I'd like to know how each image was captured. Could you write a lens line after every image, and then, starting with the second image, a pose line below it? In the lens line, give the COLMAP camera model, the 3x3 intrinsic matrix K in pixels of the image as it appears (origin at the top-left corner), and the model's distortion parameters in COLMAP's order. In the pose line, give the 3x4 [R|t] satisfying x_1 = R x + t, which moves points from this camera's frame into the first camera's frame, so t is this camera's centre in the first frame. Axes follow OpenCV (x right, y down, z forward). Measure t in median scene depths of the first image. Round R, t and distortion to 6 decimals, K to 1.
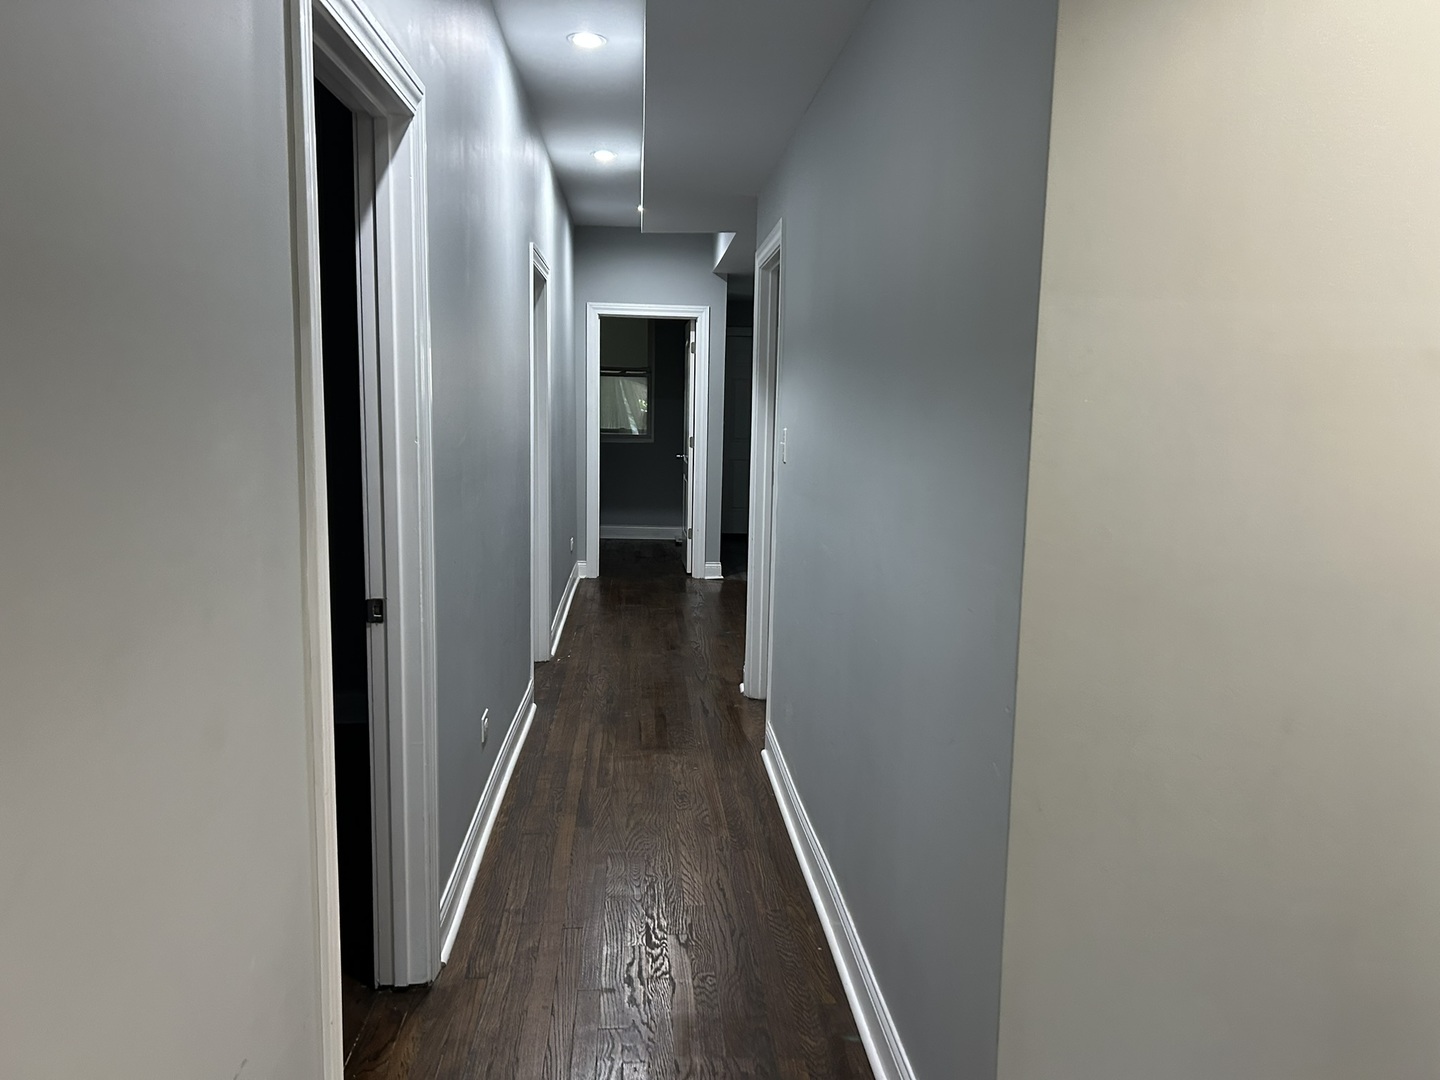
lens RADIAL K [[1087.1, 0, 718.3], [0, 1087.1, 536.6], [0, 0, 1]] dist [0.026627, -0.002392]
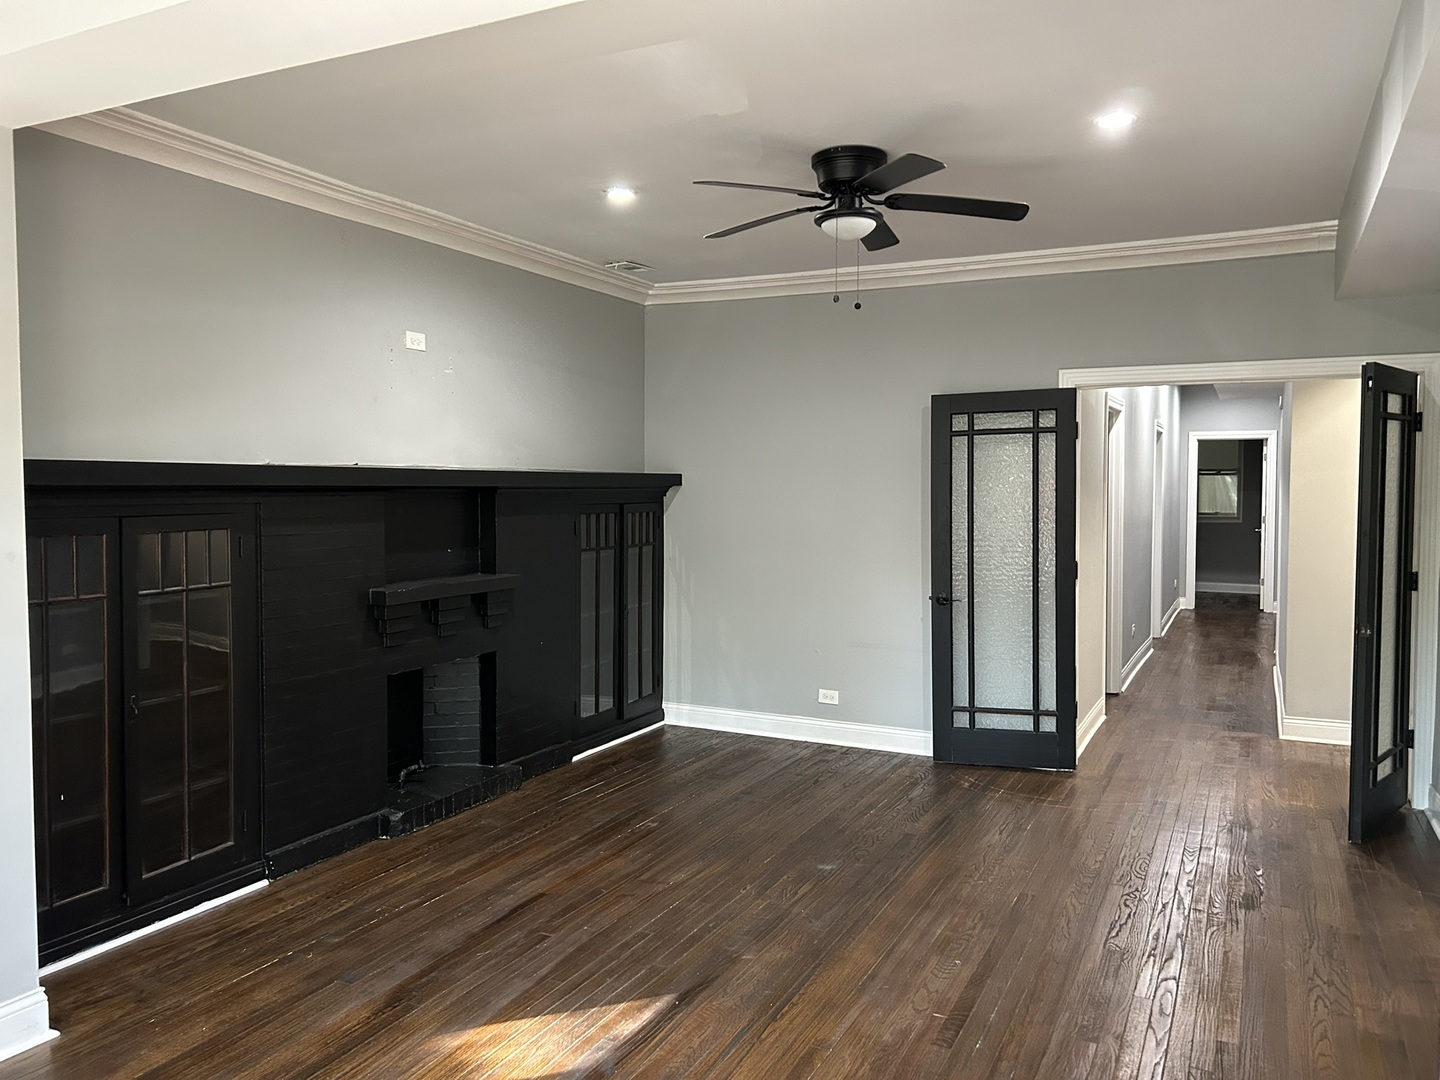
lens RADIAL K [[1087.1, 0, 718.3], [0, 1087.1, 536.6], [0, 0, 1]] dist [0.026627, -0.002392]
pose [[0.861525, 0.002572, -0.507709, 0.094016], [-0.045153, 0.996413, -0.071572, 0.077731], [0.505703, 0.084586, 0.858551, -0.673545]]
